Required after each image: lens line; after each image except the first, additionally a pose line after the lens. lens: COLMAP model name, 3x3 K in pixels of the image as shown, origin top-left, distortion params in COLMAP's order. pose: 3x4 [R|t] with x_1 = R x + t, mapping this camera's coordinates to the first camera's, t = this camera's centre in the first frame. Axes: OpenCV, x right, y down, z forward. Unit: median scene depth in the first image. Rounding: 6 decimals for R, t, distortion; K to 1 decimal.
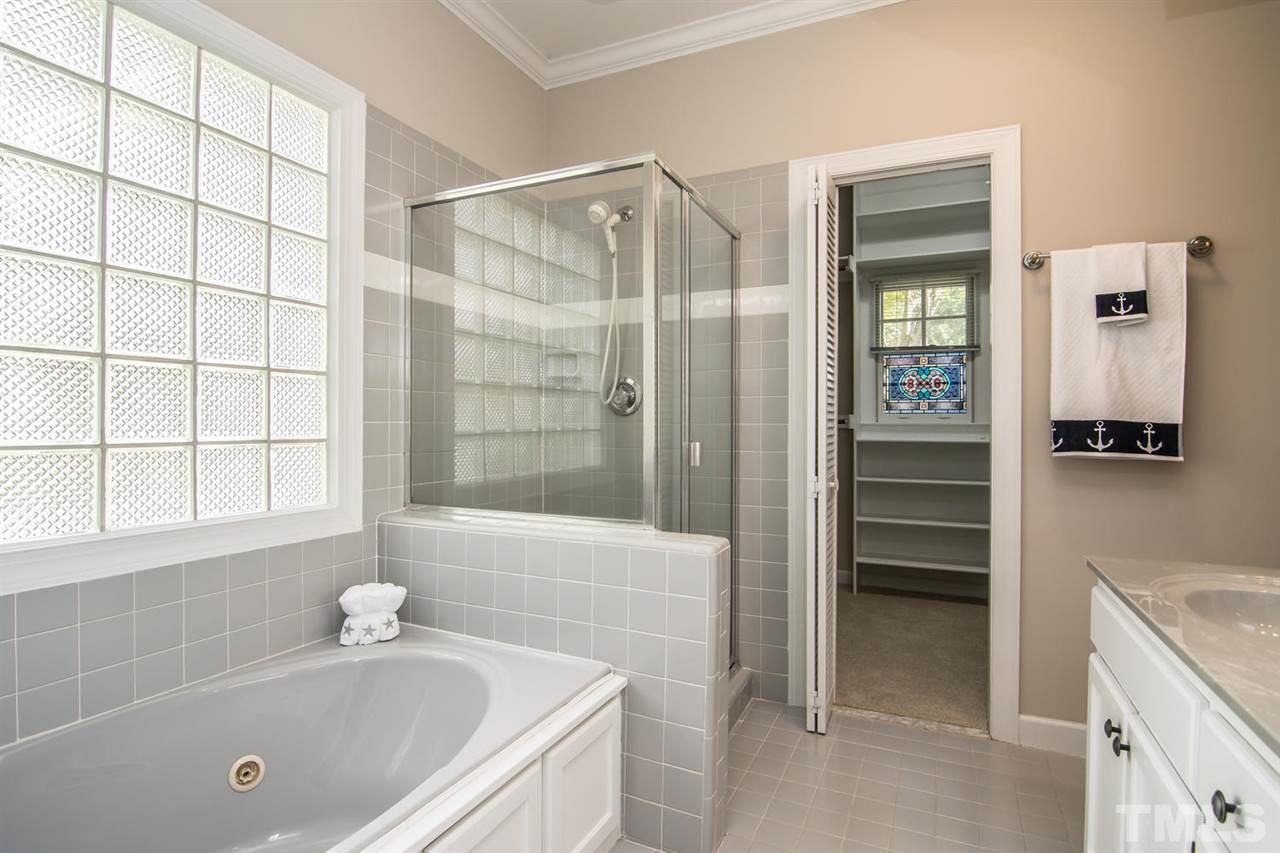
lens RADIAL K [[651.3, 0, 640.0], [0, 651.3, 426.5], [0, 0, 1]] dist [-0.022529, -0.000320]
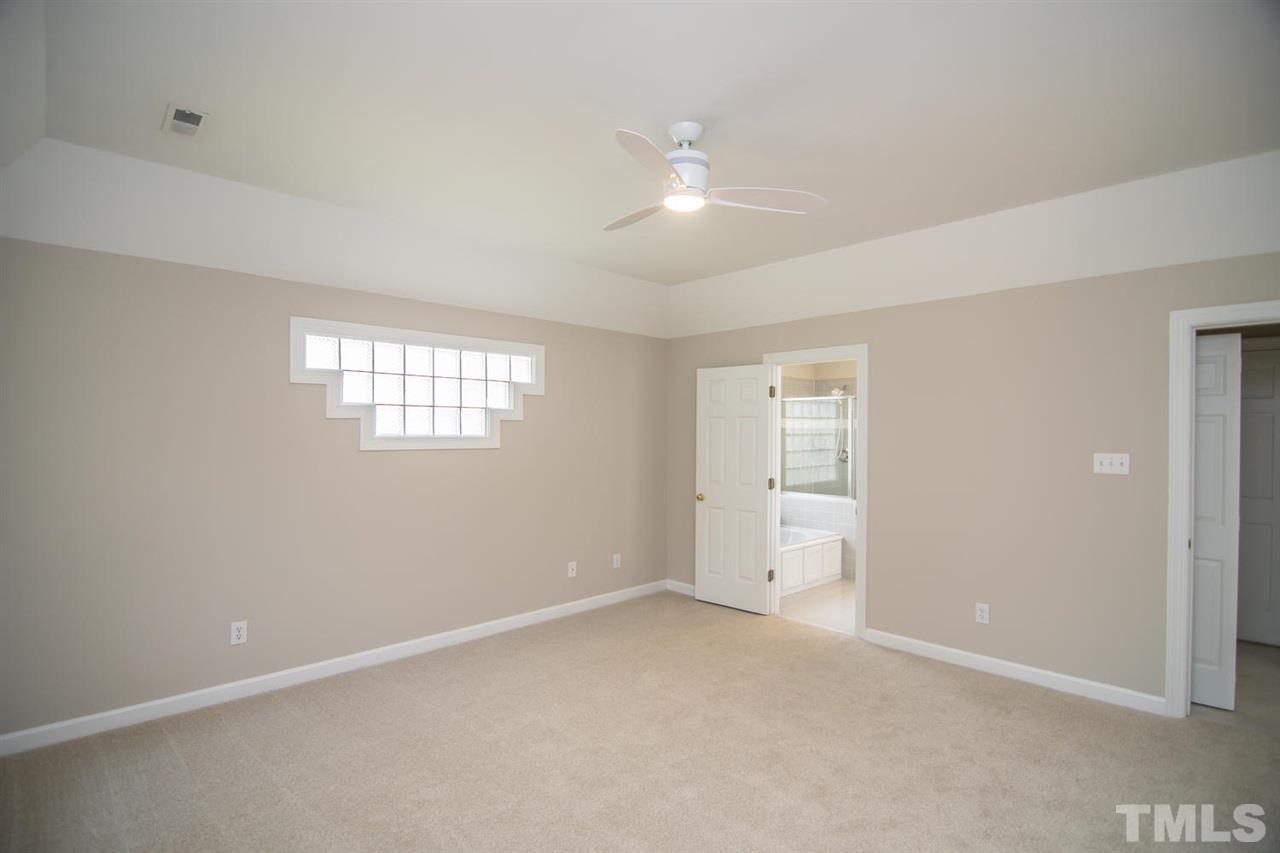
lens RADIAL K [[621.2, 0, 632.1], [0, 621.2, 434.4], [0, 0, 1]] dist [-0.023642, 0.000450]
pose [[0.930982, 0.004103, -0.365042, 0.179001], [-0.003178, 0.999990, 0.003134, -0.268411], [0.365051, -0.001758, 0.930986, -3.373793]]
